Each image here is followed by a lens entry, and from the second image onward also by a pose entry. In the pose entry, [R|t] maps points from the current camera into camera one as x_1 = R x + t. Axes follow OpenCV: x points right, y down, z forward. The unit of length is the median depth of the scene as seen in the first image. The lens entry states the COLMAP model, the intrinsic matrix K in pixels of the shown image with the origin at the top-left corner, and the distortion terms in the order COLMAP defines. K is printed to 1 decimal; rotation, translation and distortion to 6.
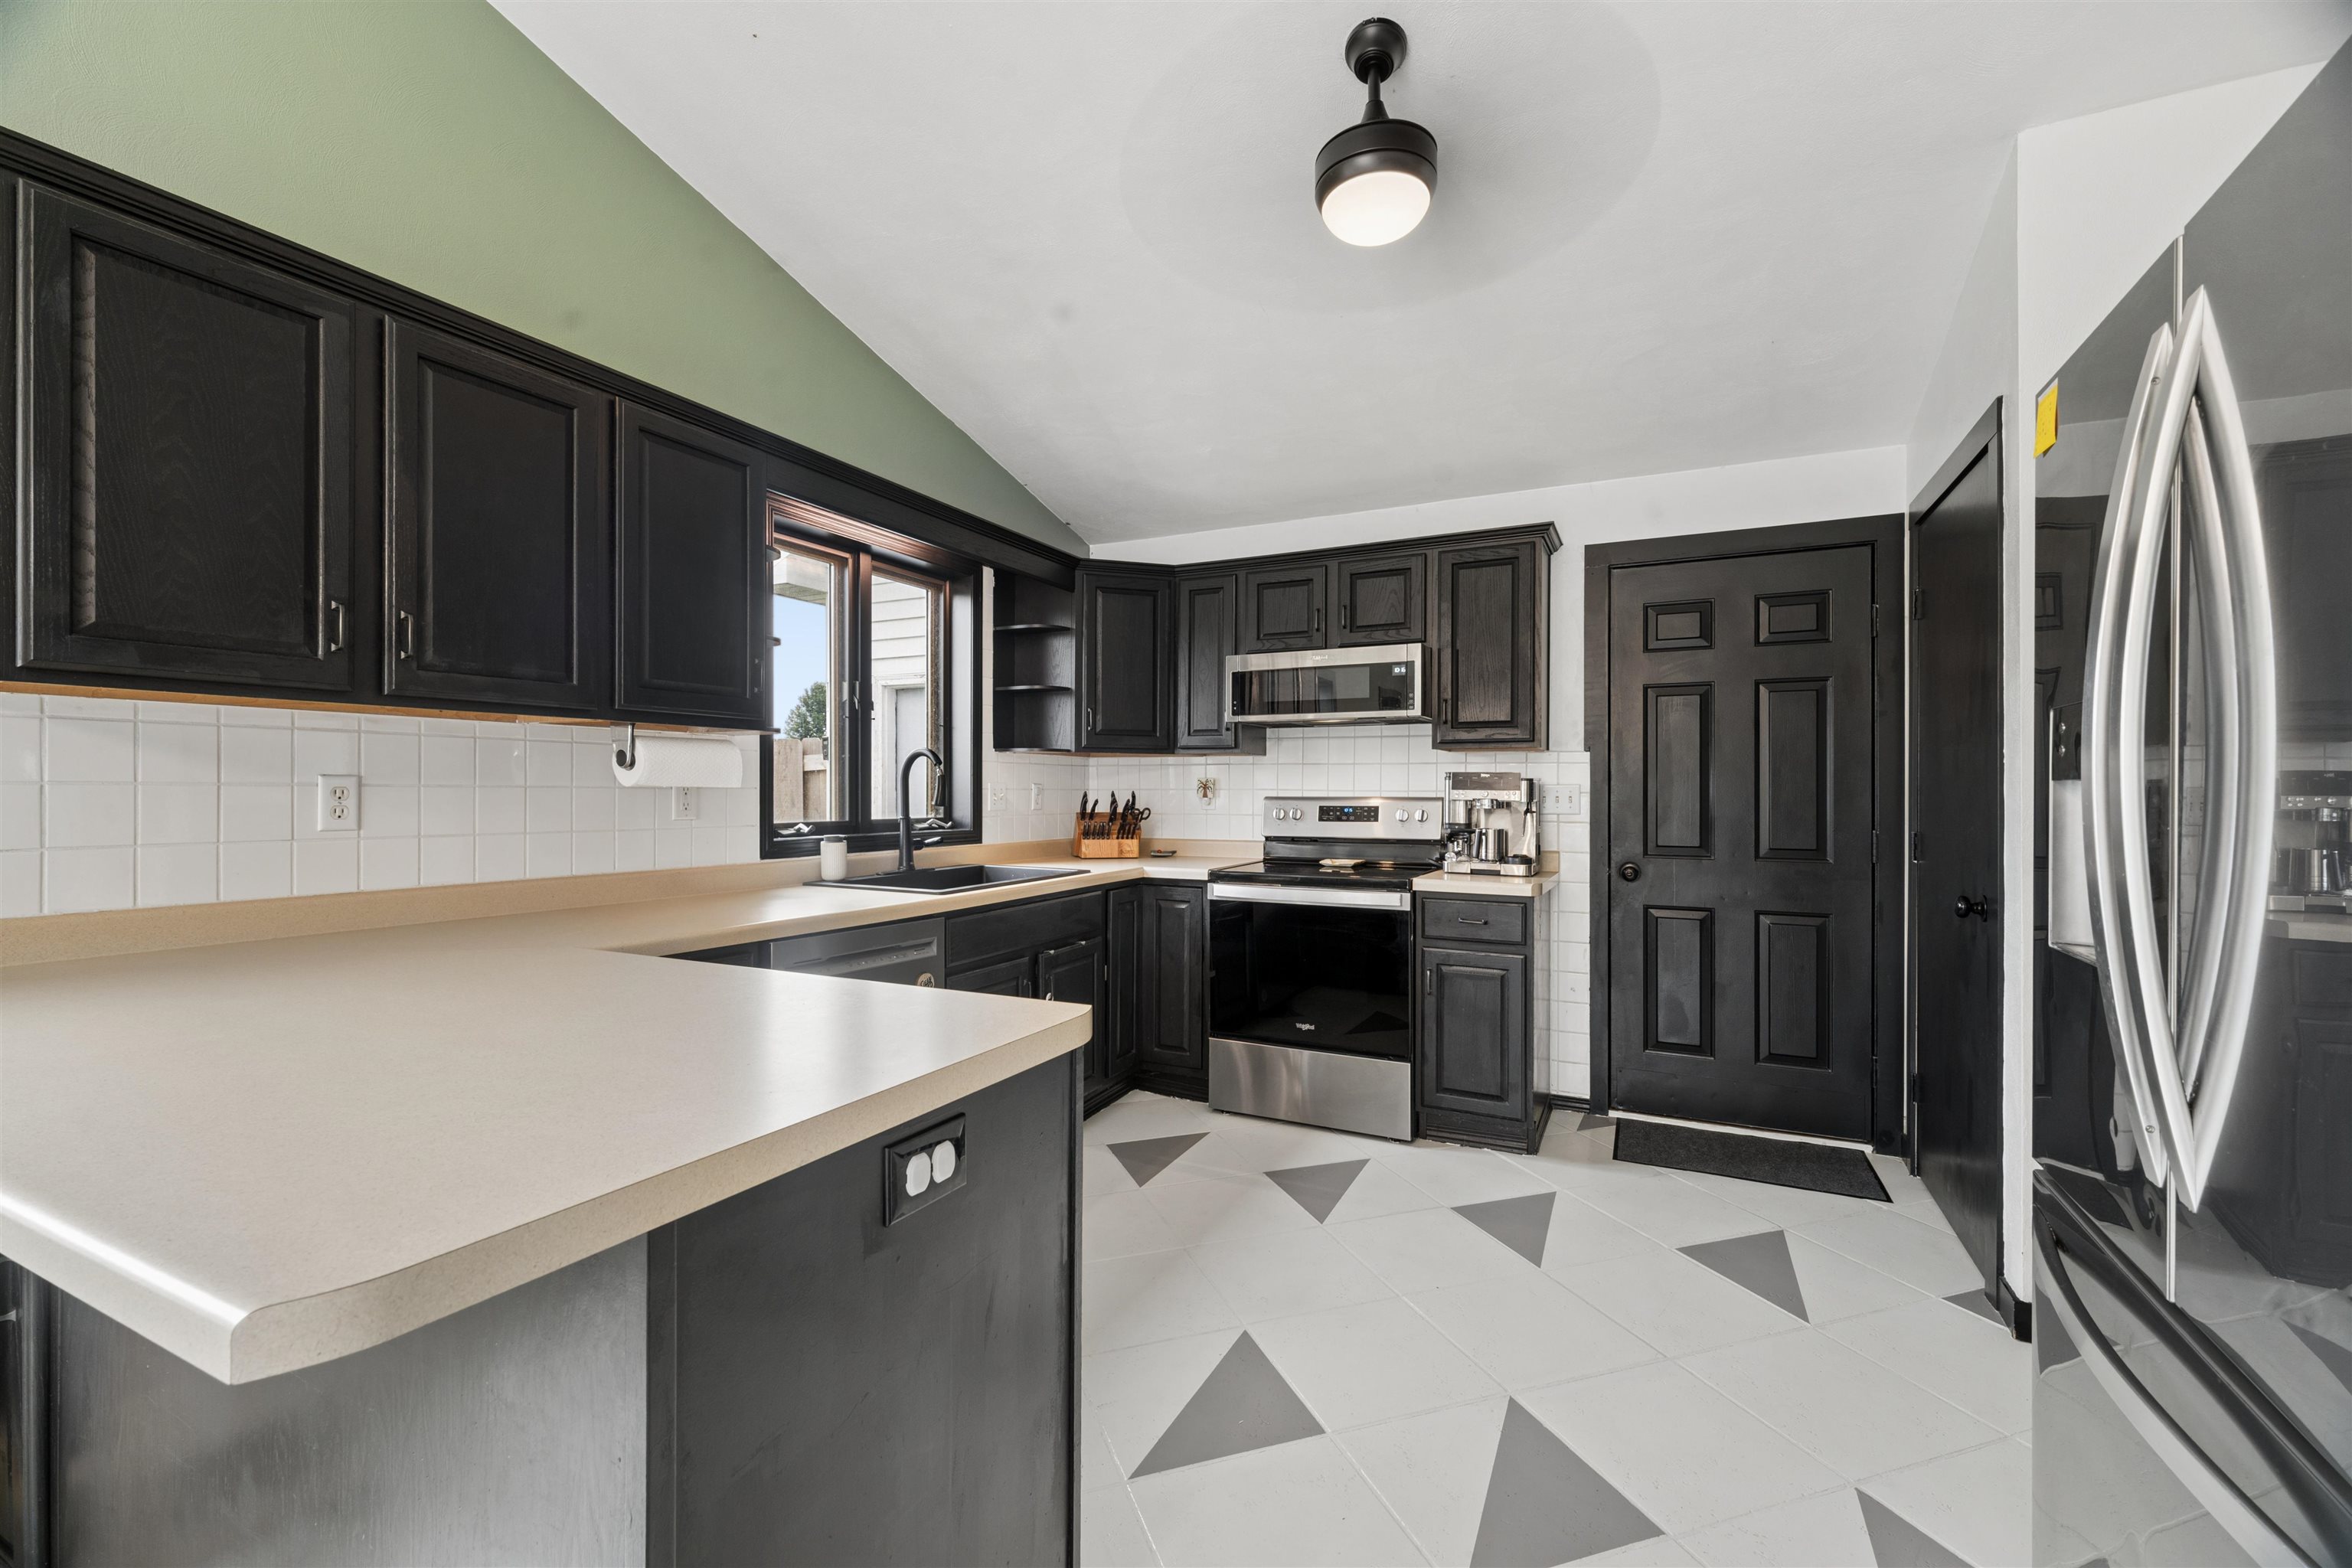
lens RADIAL K [[991.4, 0, 1177.5], [0, 991.4, 774.8], [0, 0, 1]] dist [0.008506, -0.002406]
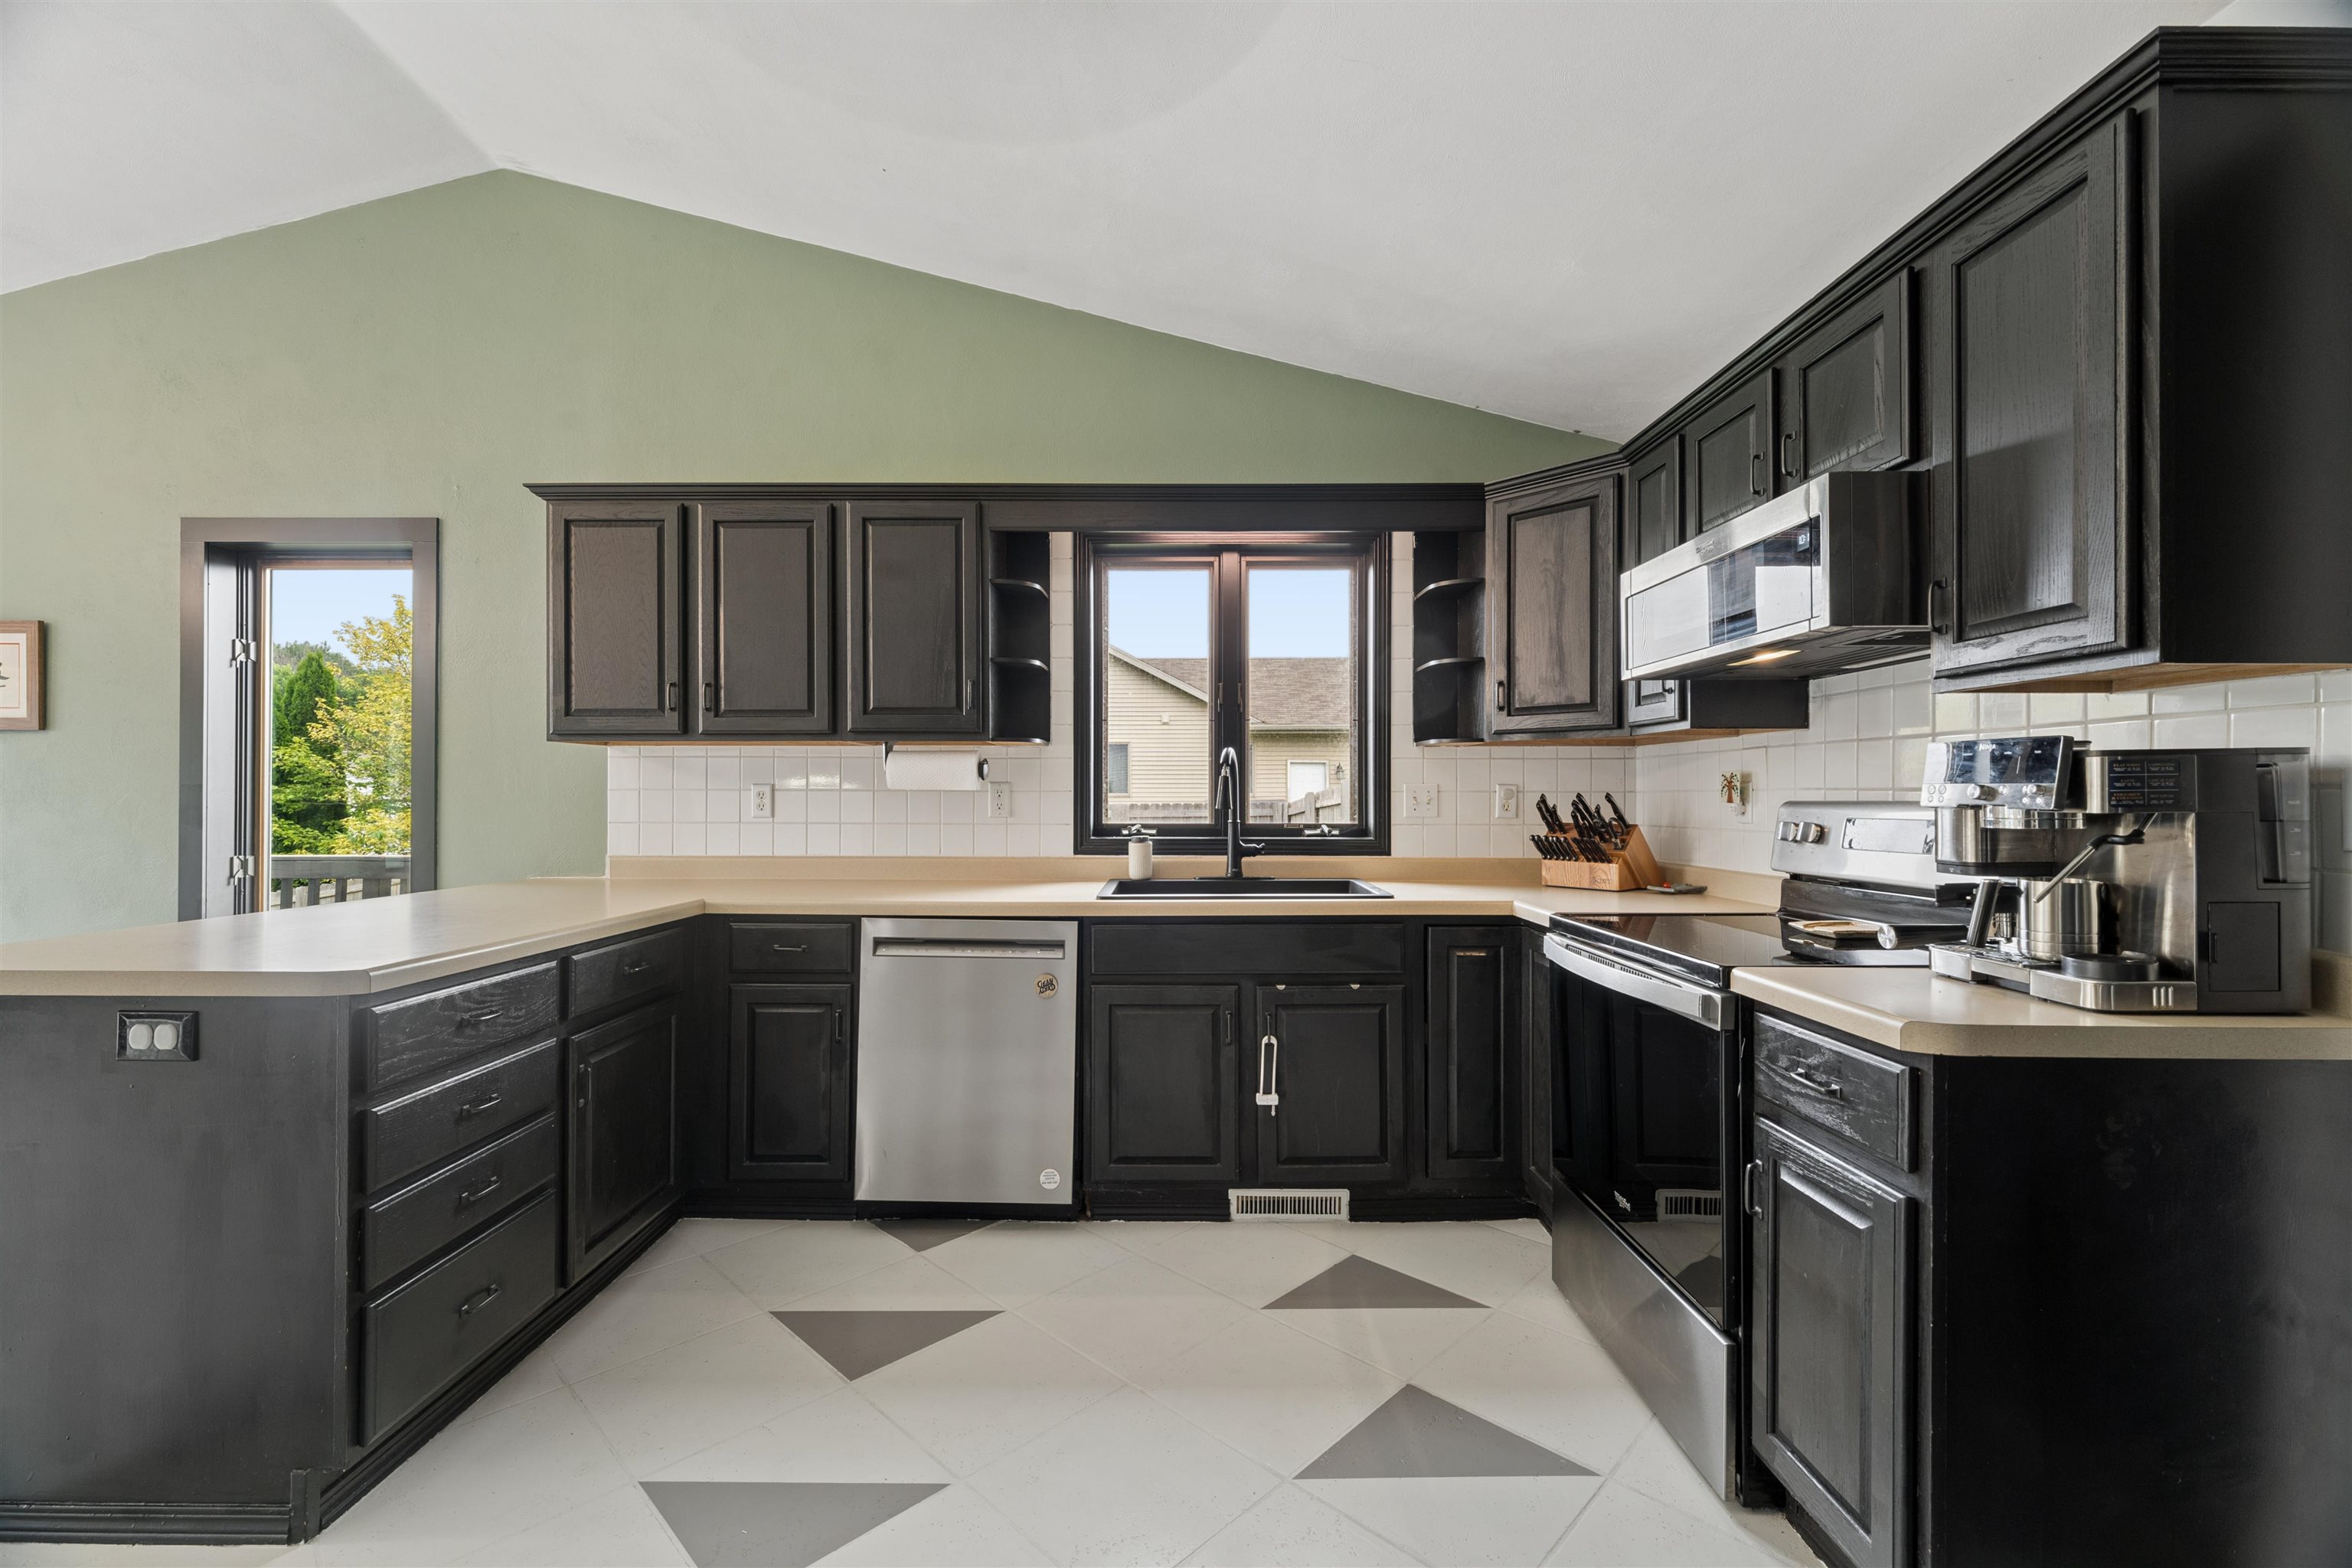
lens RADIAL K [[991.4, 0, 1173.7], [0, 991.4, 783.1], [0, 0, 1]] dist [0.008506, -0.002406]
pose [[0.439006, -0.015653, -0.898348, 0.522300], [0.014303, 0.999843, -0.010431, 0.014545], [0.898370, -0.008270, 0.439161, 0.503276]]
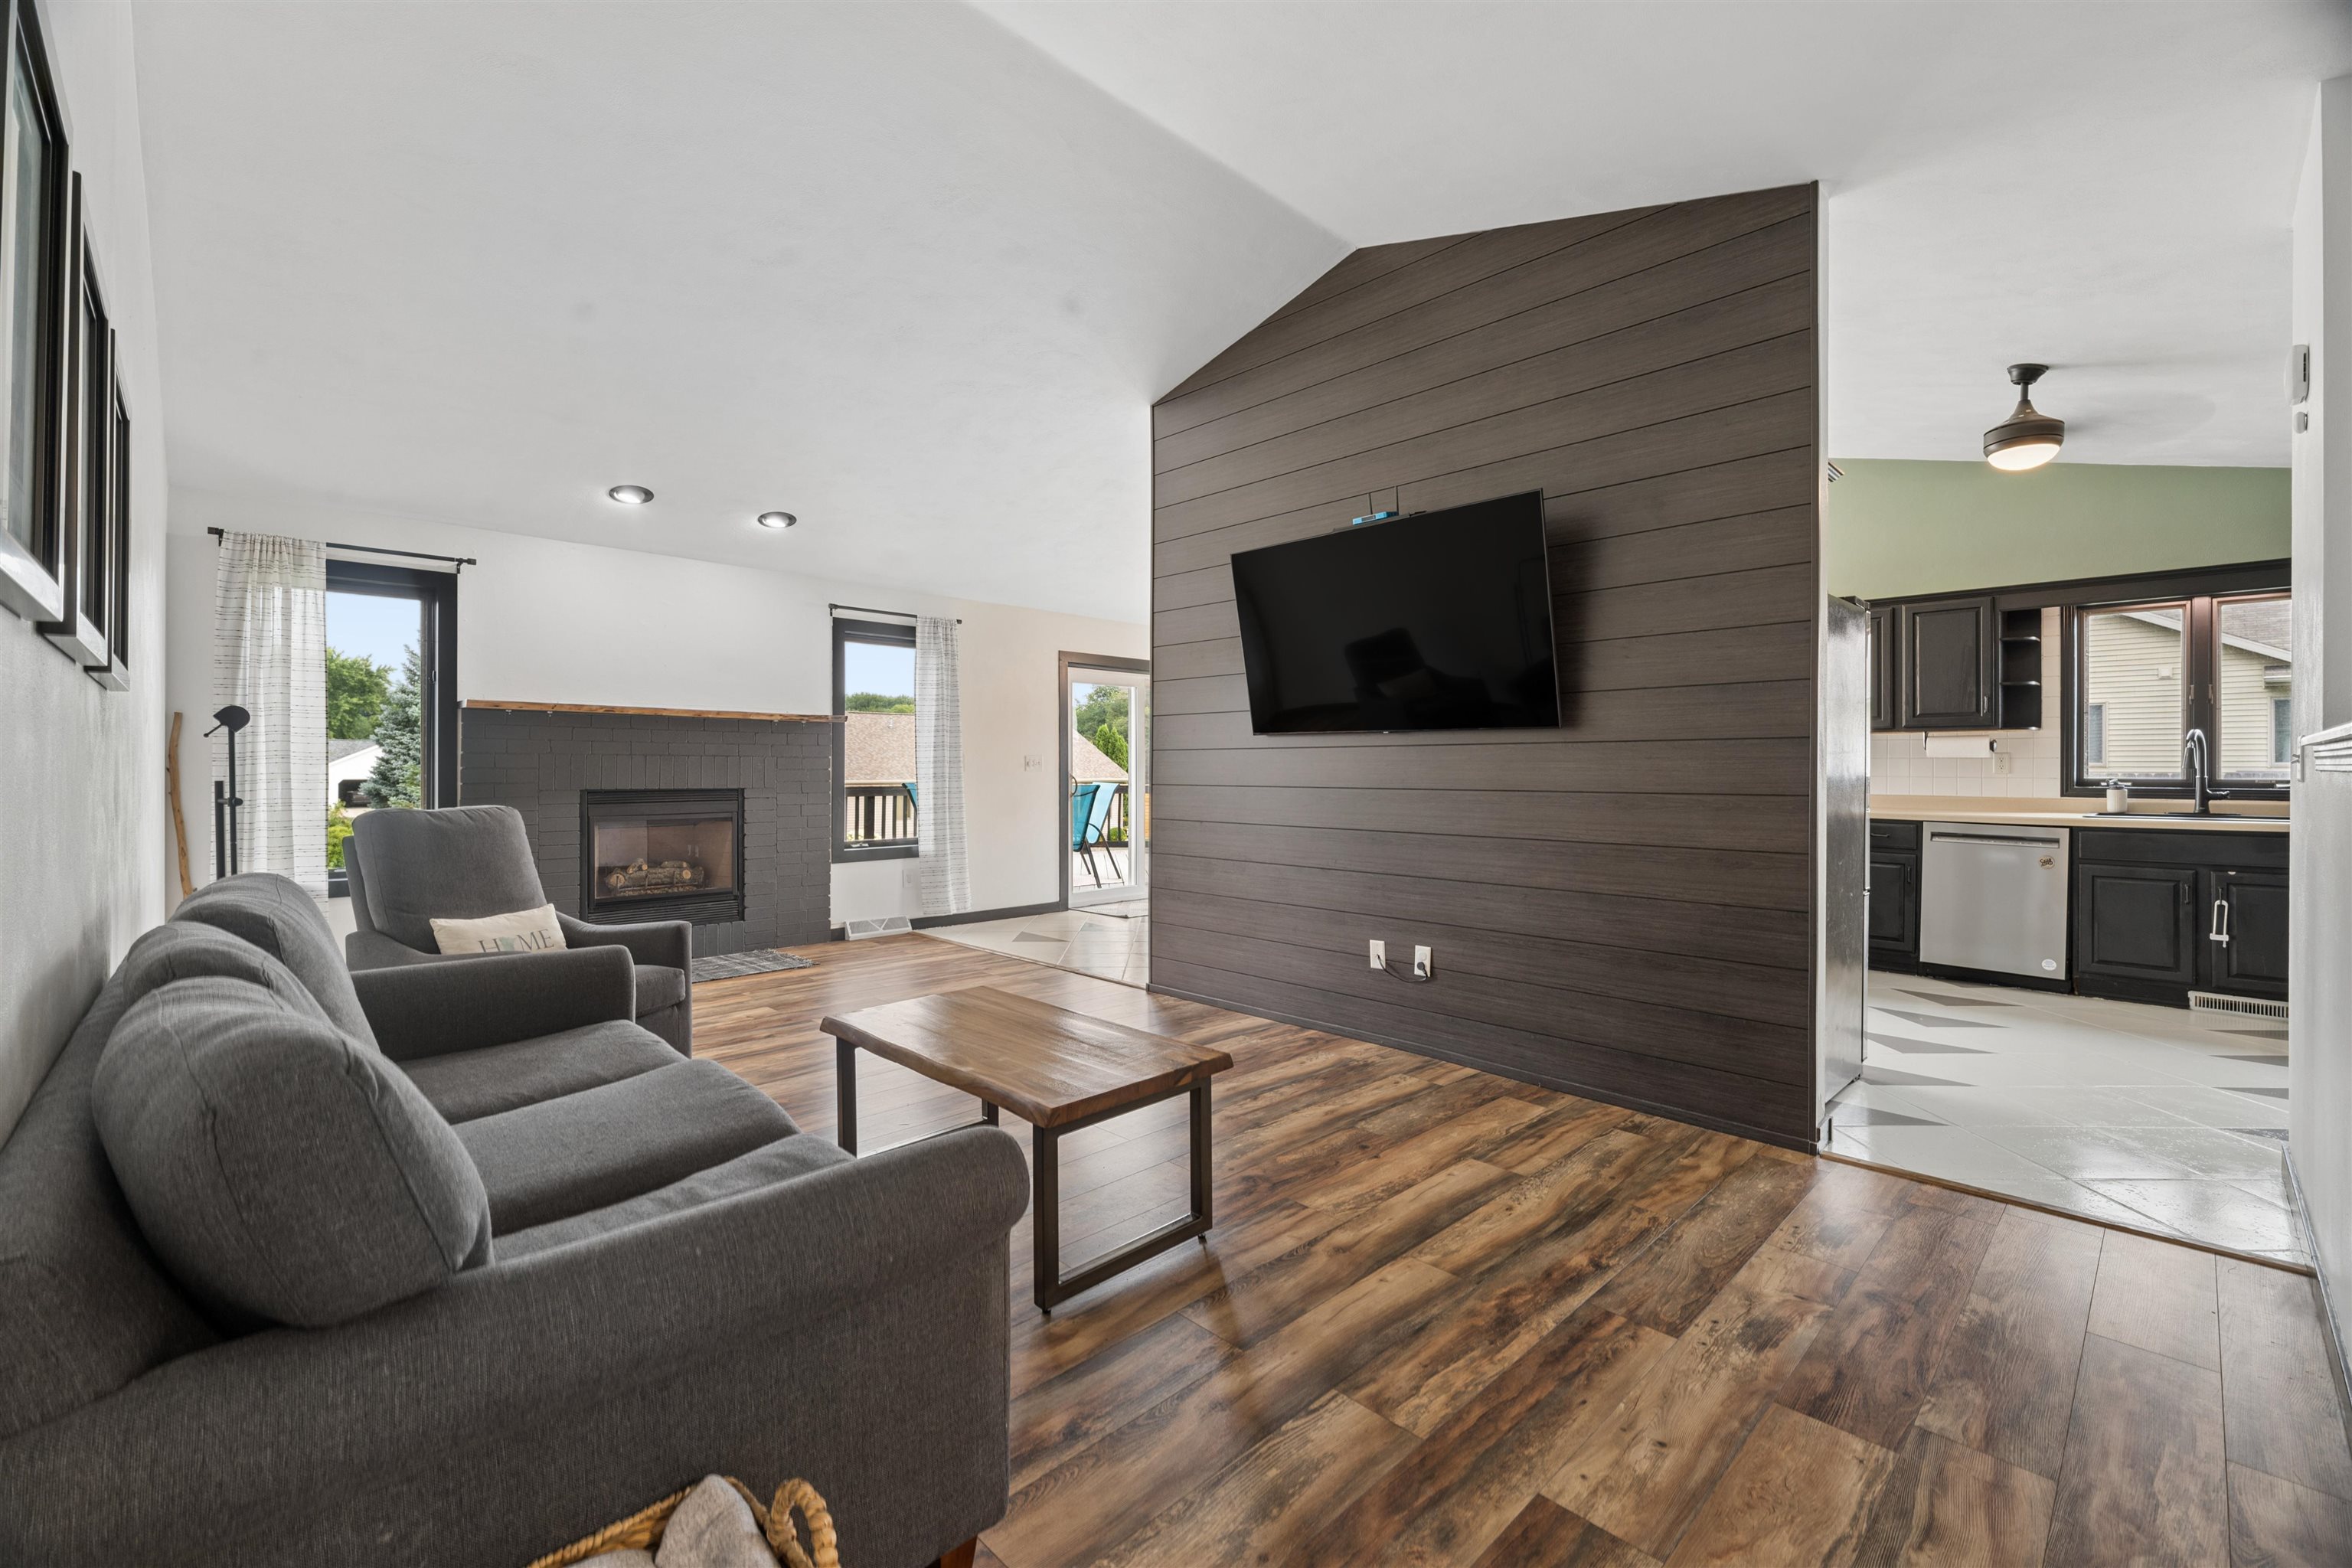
lens RADIAL K [[991.4, 0, 1167.2], [0, 991.4, 771.7], [0, 0, 1]] dist [0.008506, -0.002406]
pose [[-0.330780, 0.001874, -0.943706, 1.536909], [0.010746, 0.999941, -0.001780, 0.019872], [0.943647, -0.010730, -0.330781, 0.042322]]
